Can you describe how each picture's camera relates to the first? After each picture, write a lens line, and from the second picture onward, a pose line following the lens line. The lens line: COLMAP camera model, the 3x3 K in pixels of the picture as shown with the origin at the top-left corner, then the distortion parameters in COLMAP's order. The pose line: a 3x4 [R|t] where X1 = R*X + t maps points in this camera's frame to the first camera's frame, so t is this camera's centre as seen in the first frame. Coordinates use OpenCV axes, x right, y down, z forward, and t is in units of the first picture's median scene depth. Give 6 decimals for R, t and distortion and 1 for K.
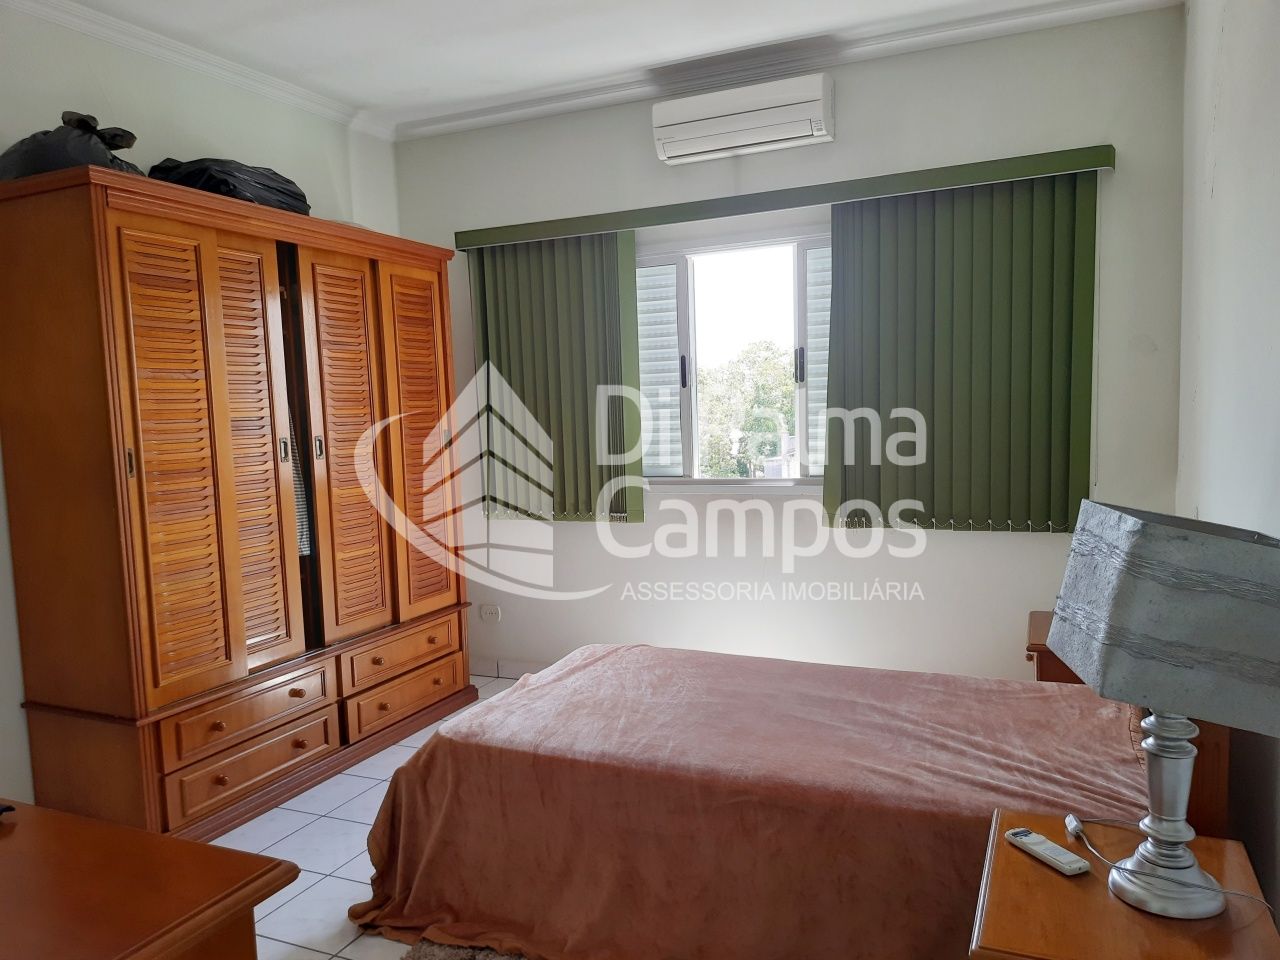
lens RADIAL K [[925.3, 0, 647.4], [0, 925.3, 479.2], [0, 0, 1]] dist [0.076864, -0.093685]
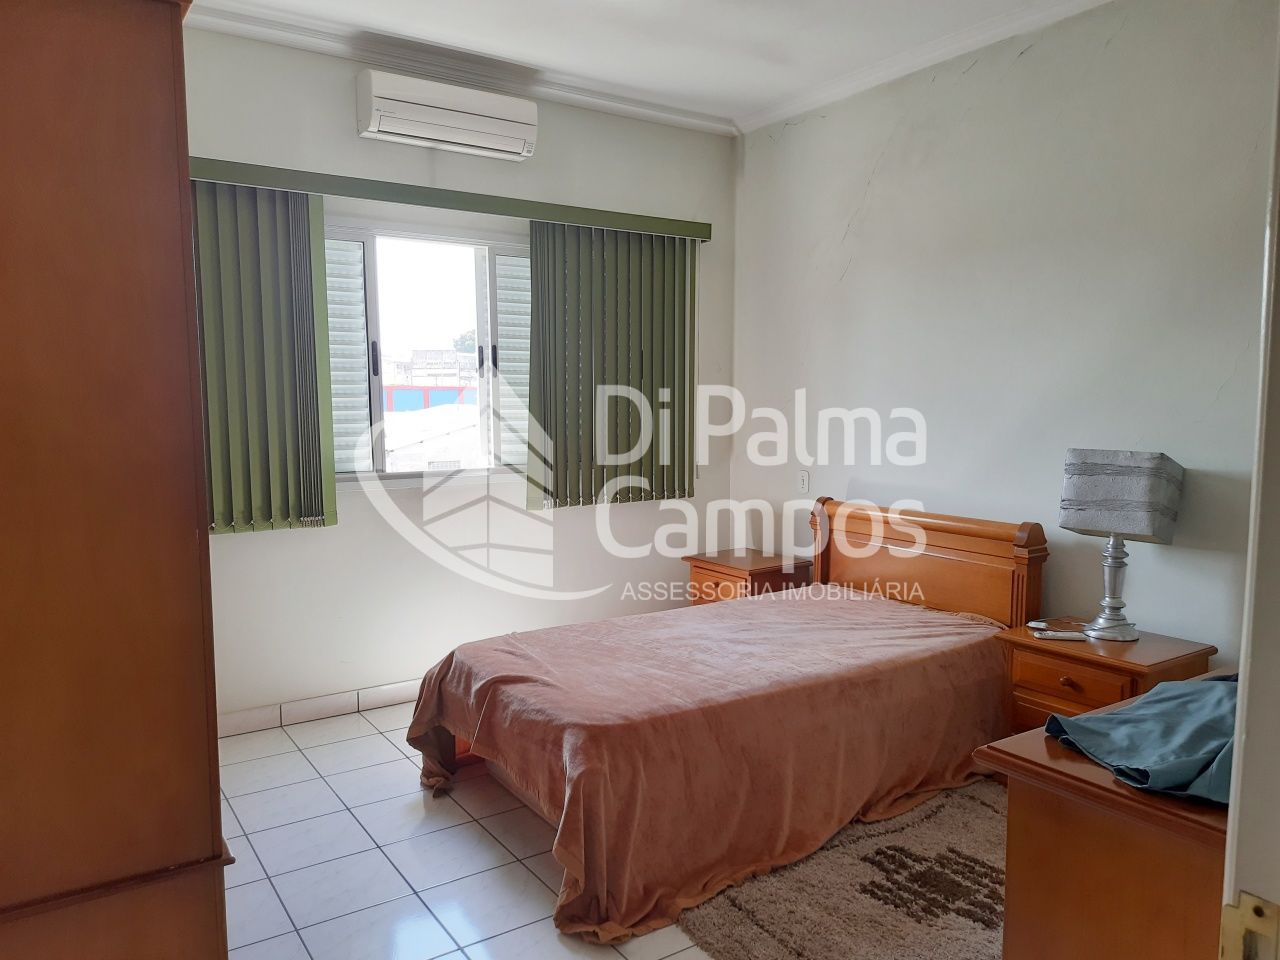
lens RADIAL K [[925.3, 0, 647.4], [0, 925.3, 479.2], [0, 0, 1]] dist [0.076864, -0.093685]
pose [[0.527062, -0.044114, 0.848681, -0.722199], [0.052271, 0.998444, 0.019437, 0.001034], [-0.848218, 0.034117, 0.528548, 0.315991]]
